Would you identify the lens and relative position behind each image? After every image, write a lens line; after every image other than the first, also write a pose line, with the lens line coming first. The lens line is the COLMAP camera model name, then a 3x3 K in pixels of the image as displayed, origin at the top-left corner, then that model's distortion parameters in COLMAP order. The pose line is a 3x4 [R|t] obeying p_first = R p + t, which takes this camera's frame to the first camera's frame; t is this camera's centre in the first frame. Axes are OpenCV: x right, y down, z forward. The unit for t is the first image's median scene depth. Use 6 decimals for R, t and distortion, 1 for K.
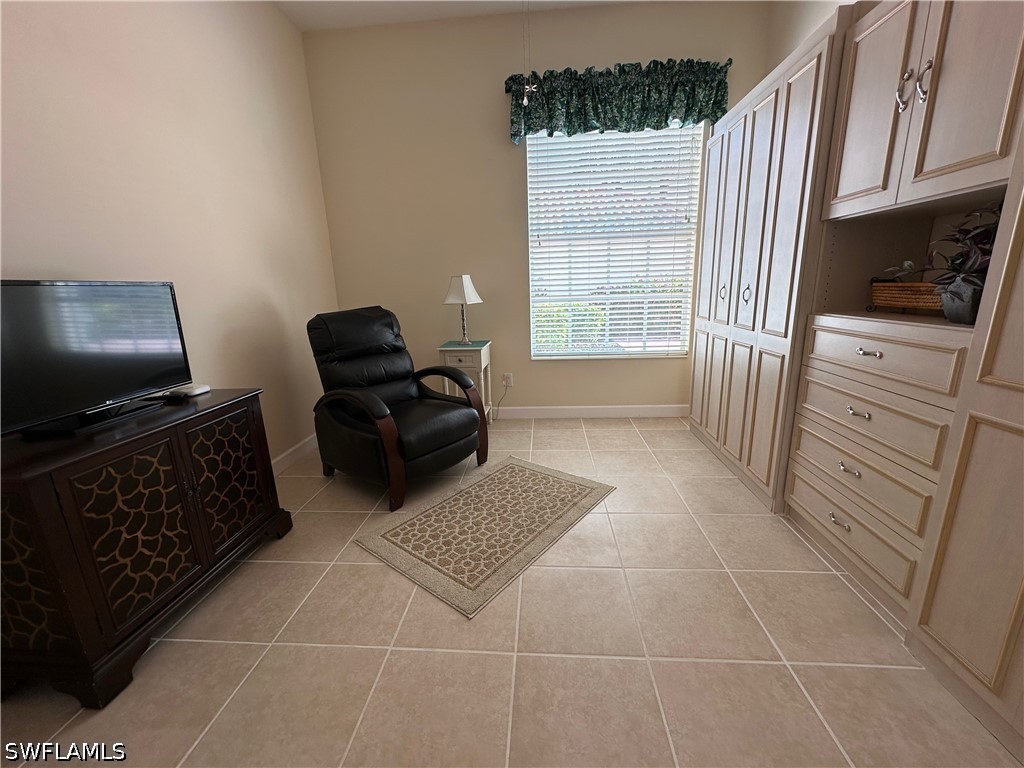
lens RADIAL K [[407.8, 0, 511.8], [0, 407.8, 384.7], [0, 0, 1]] dist [-0.001894, -0.000157]
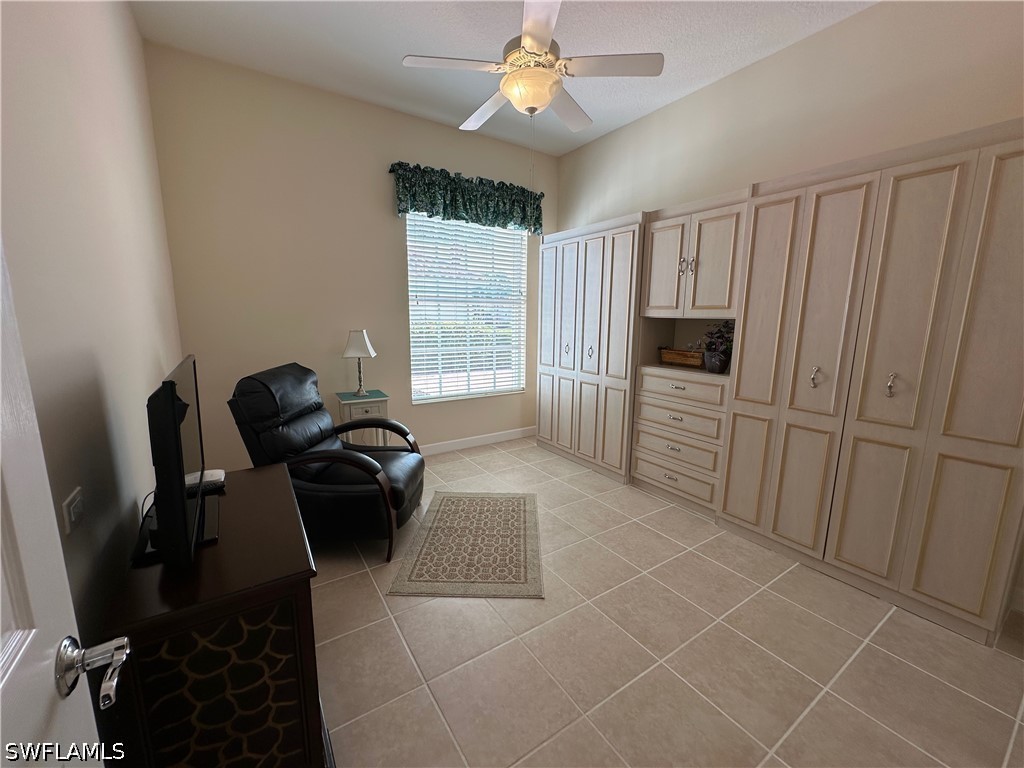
lens RADIAL K [[407.8, 0, 511.8], [0, 407.8, 384.7], [0, 0, 1]] dist [-0.001894, -0.000157]
pose [[0.789869, -0.060384, 0.610296, -0.545497], [0.107970, 0.993289, -0.041460, -0.052750], [-0.603697, 0.098641, 0.791088, -0.051323]]
